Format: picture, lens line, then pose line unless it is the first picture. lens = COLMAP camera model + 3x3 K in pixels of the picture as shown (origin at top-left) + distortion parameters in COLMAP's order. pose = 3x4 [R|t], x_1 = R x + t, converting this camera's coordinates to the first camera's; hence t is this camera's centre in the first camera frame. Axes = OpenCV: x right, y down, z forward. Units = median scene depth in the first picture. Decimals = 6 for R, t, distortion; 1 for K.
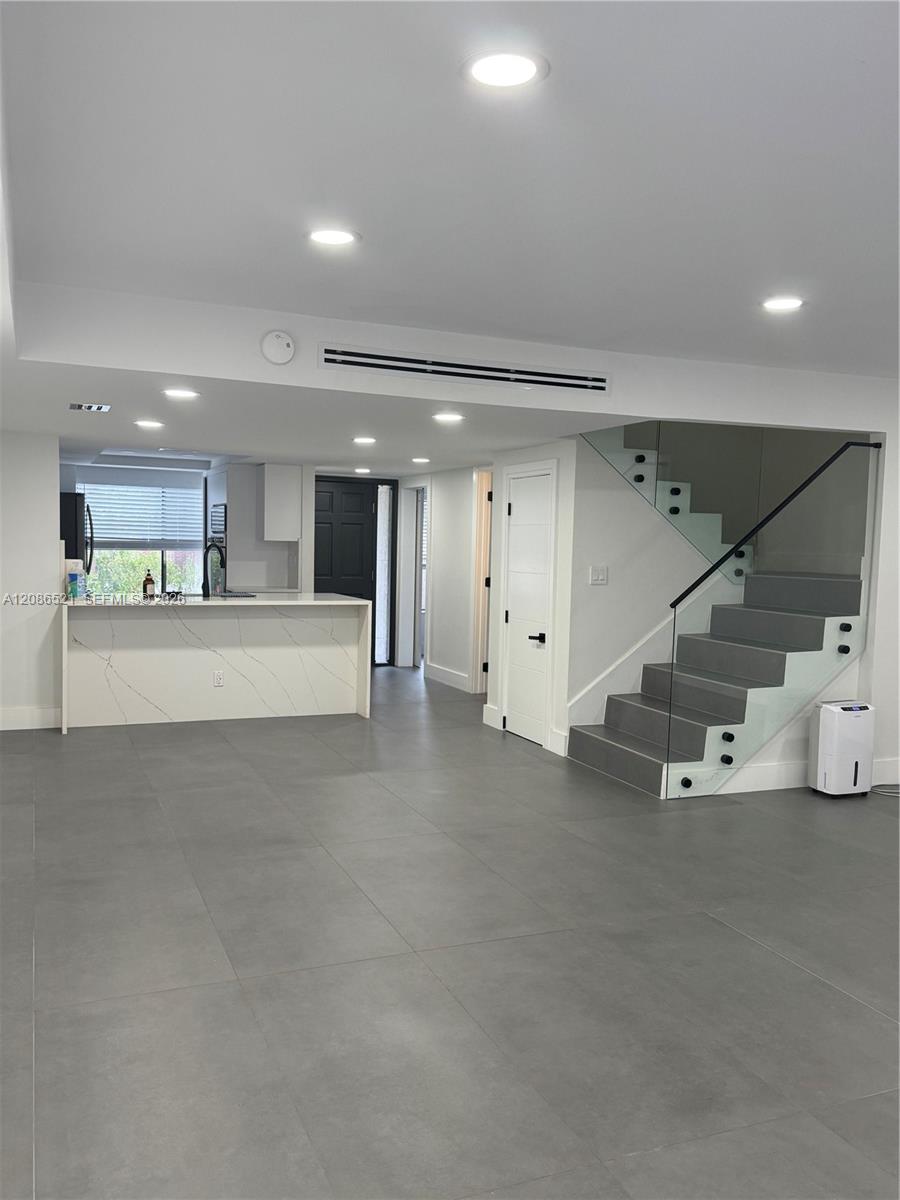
lens RADIAL K [[983.0, 0, 453.7], [0, 983.0, 602.5], [0, 0, 1]] dist [-0.006867, -0.013814]
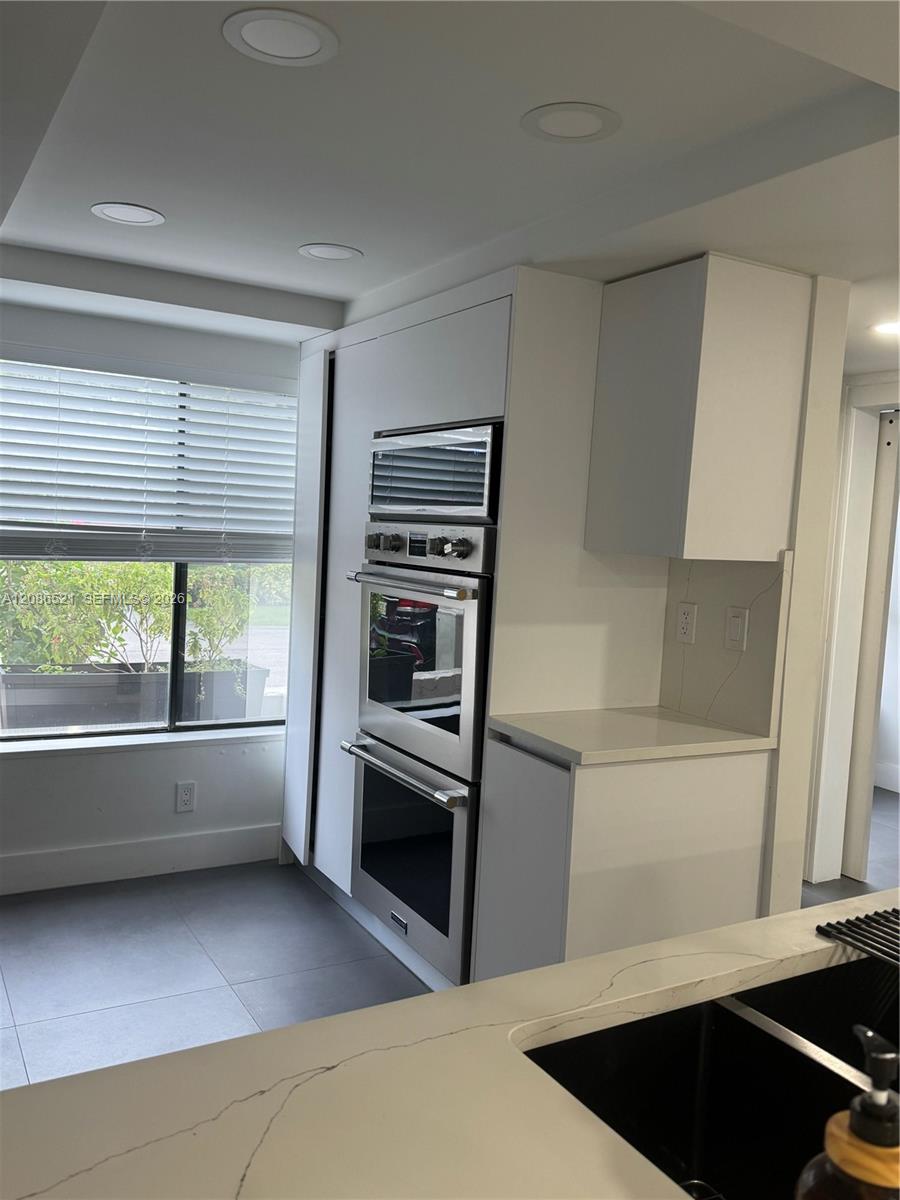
lens RADIAL K [[983.0, 0, 453.7], [0, 983.0, 602.5], [0, 0, 1]] dist [-0.006867, -0.013814]
pose [[0.992909, 0.012005, 0.118271, -0.246106], [-0.014904, 0.999609, 0.023657, -0.049421], [-0.117941, -0.025252, 0.992700, 0.653565]]
